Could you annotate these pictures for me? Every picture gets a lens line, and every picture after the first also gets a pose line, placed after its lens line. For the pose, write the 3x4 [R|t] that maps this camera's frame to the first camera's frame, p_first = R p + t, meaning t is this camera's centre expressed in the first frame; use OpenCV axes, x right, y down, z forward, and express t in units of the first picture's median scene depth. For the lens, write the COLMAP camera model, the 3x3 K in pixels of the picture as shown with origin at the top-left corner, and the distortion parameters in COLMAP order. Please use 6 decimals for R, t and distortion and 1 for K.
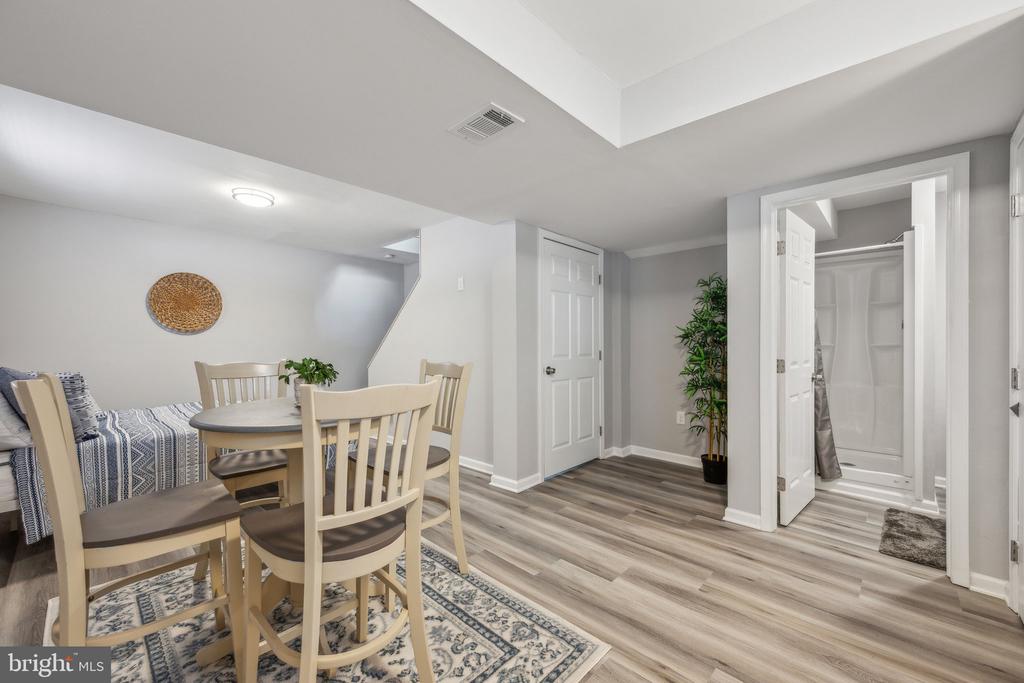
lens RADIAL K [[413.1, 0, 510.7], [0, 413.1, 341.9], [0, 0, 1]] dist [0.000211, -0.000002]
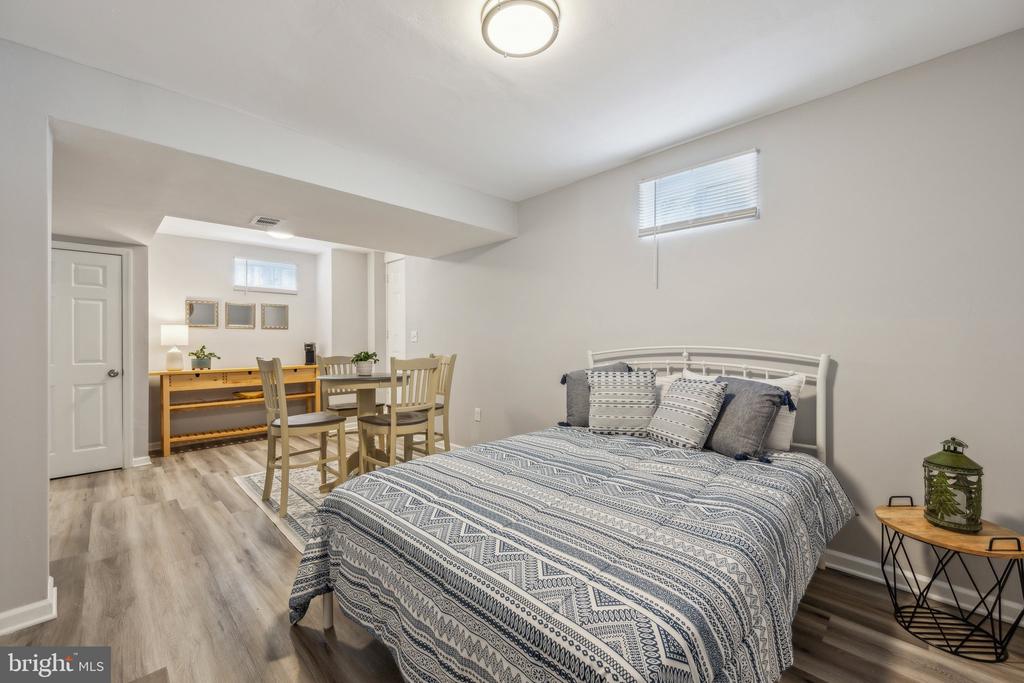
lens RADIAL K [[413.1, 0, 510.7], [0, 413.1, 341.9], [0, 0, 1]] dist [0.000211, -0.000002]
pose [[-0.998980, 0.004683, 0.044914, -0.925387], [0.004625, 0.999988, -0.001384, 0.010608], [-0.044920, -0.001175, -0.998990, 2.156776]]
